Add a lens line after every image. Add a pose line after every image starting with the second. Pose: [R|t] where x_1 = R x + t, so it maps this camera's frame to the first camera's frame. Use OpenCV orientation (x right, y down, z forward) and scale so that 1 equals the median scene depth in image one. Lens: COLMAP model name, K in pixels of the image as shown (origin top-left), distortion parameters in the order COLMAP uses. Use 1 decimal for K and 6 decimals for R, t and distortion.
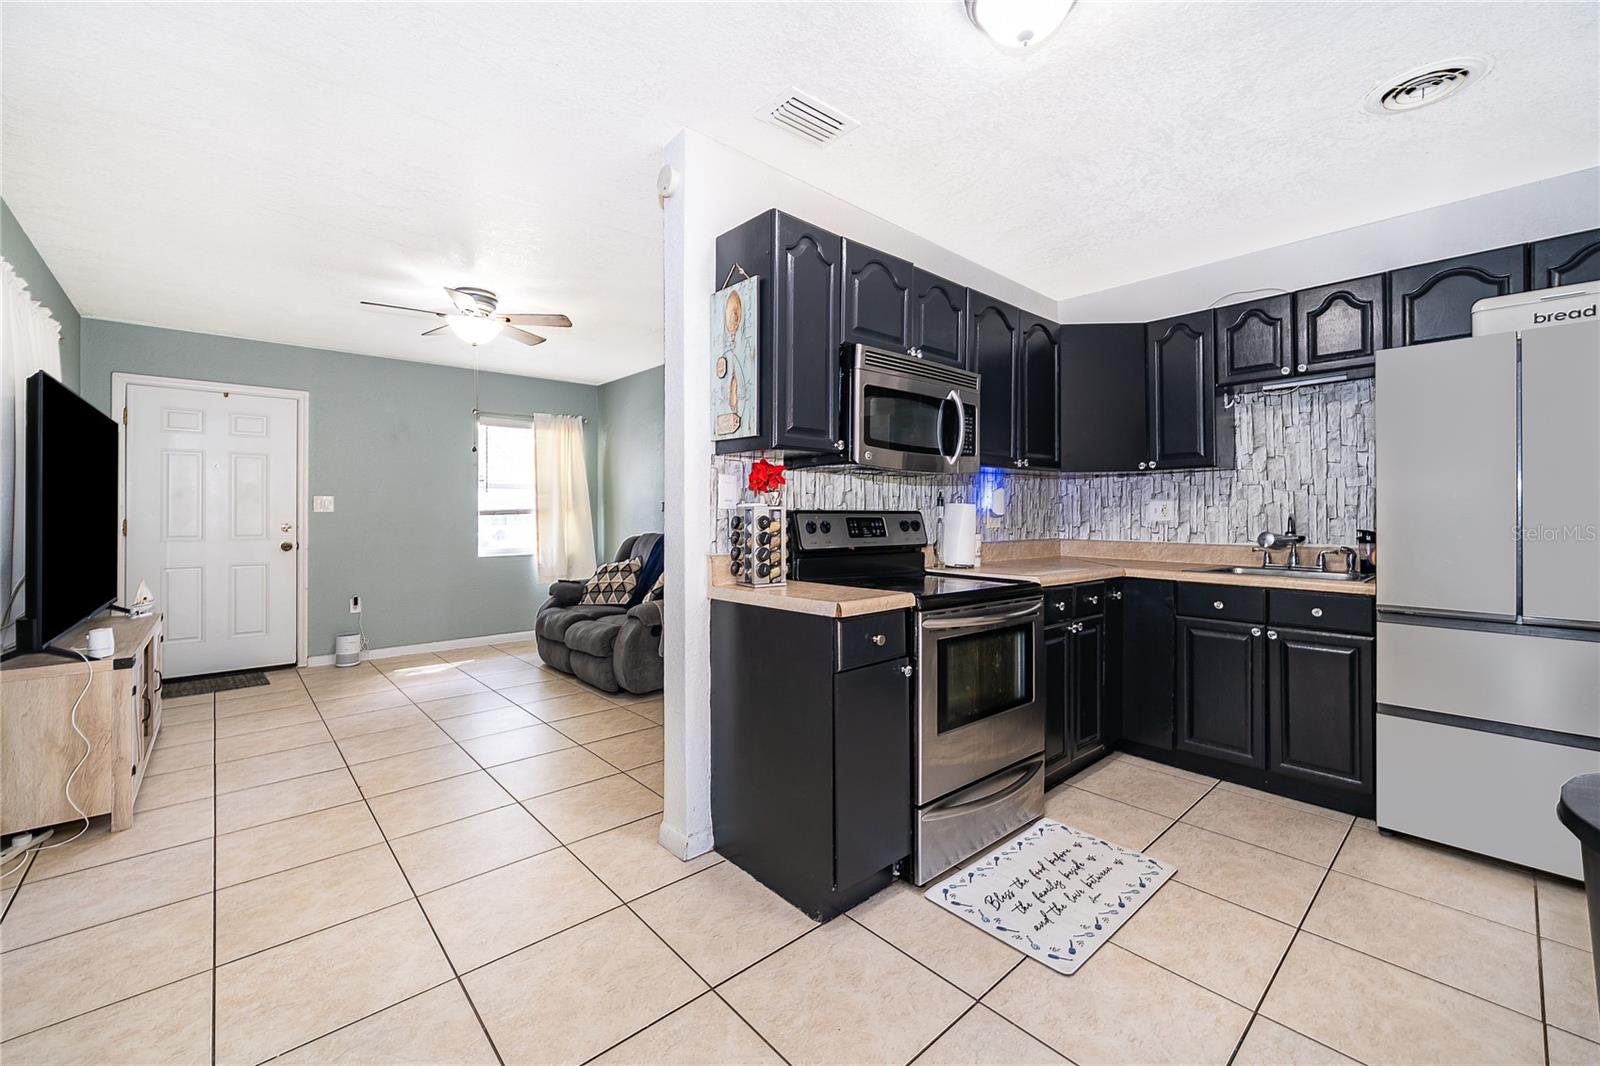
lens RADIAL K [[645.8, 0, 799.2], [0, 645.8, 514.1], [0, 0, 1]] dist [-0.003935, -0.000274]
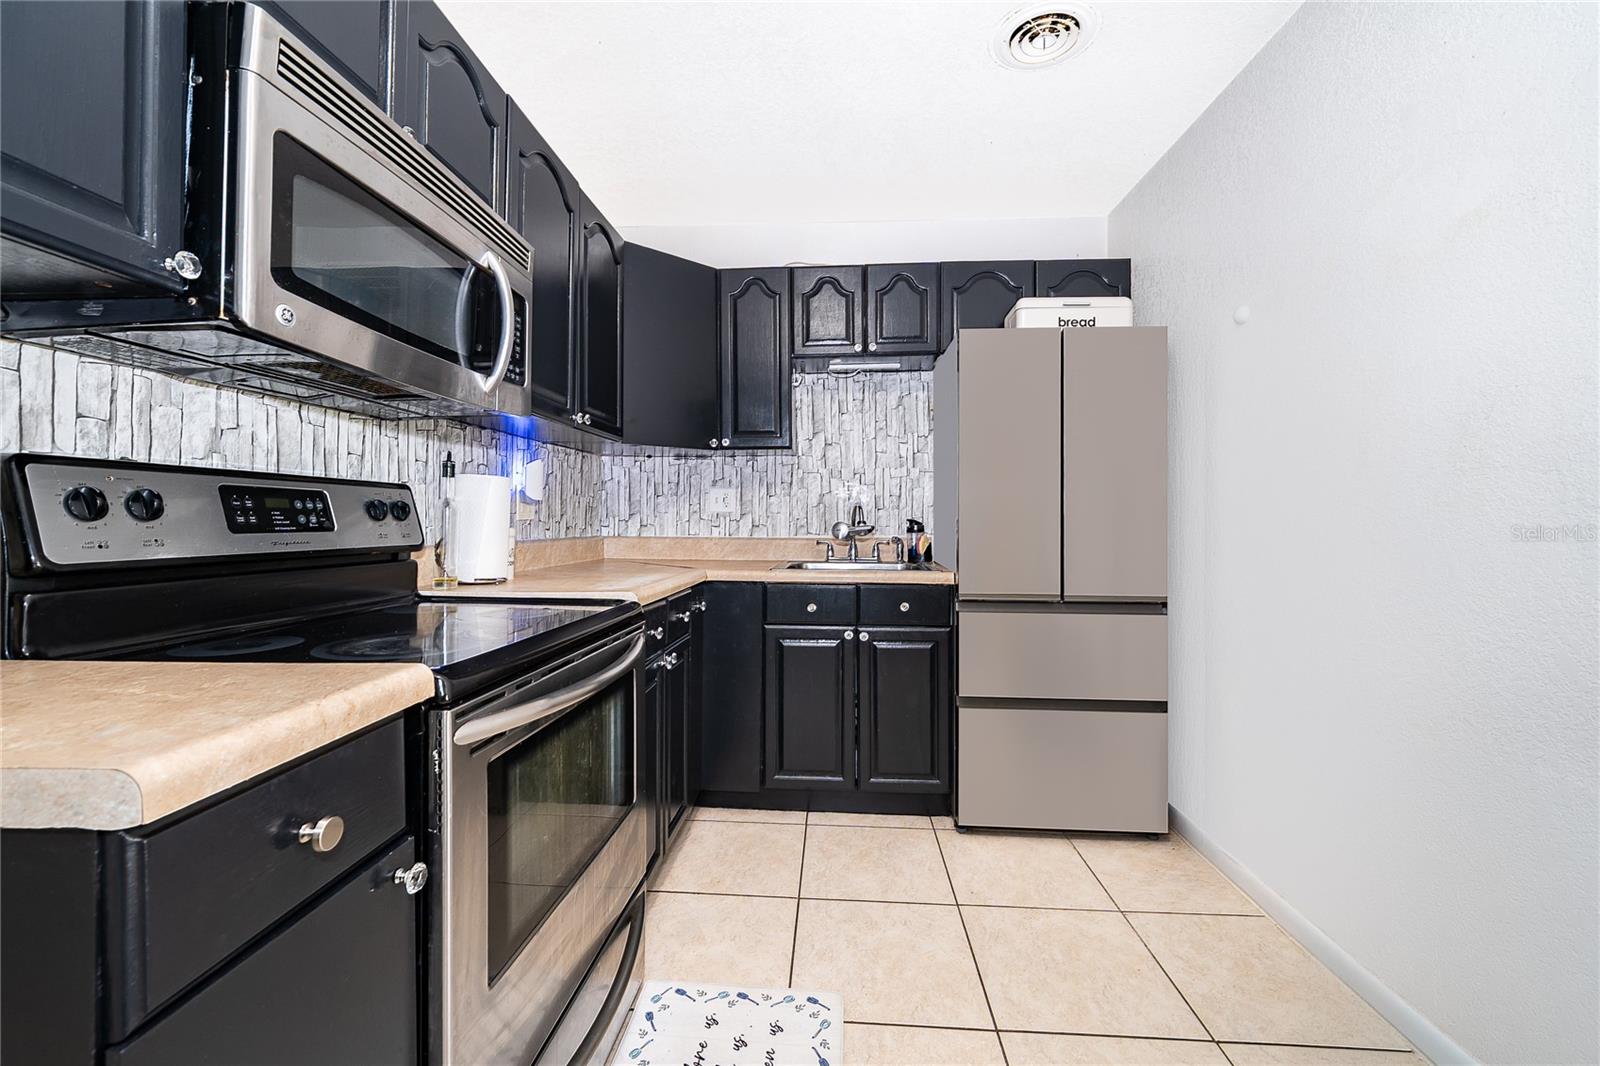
lens RADIAL K [[645.8, 0, 799.2], [0, 645.8, 514.1], [0, 0, 1]] dist [-0.003935, -0.000274]
pose [[0.714680, 0.006791, 0.699419, 0.045484], [-0.001894, 0.999968, -0.007774, 0.024617], [-0.699449, 0.004231, 0.714670, 0.399121]]
